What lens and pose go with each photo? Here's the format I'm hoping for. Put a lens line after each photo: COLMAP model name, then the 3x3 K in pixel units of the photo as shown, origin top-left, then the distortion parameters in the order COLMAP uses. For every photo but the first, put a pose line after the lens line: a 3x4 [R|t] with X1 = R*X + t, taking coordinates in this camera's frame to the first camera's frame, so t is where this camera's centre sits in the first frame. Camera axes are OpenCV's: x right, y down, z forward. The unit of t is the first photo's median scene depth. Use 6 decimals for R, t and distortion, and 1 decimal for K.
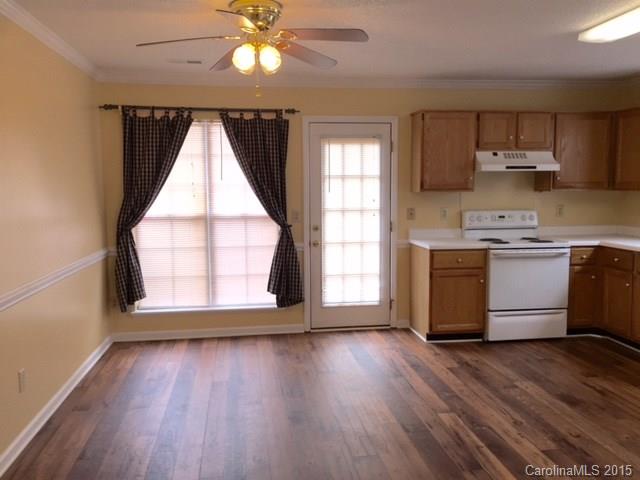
lens RADIAL K [[544.9, 0, 320.0], [0, 544.9, 240.0], [0, 0, 1]] dist [0.067433, -0.113665]
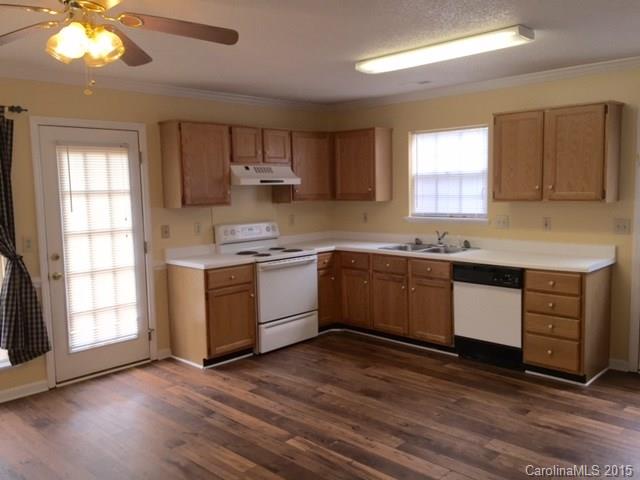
lens RADIAL K [[544.9, 0, 320.0], [0, 544.9, 240.0], [0, 0, 1]] dist [0.067433, -0.113665]
pose [[0.787308, -0.070708, 0.612492, -0.201643], [0.076901, 0.996907, 0.016236, -0.031048], [-0.611745, 0.034318, 0.790310, 0.129725]]
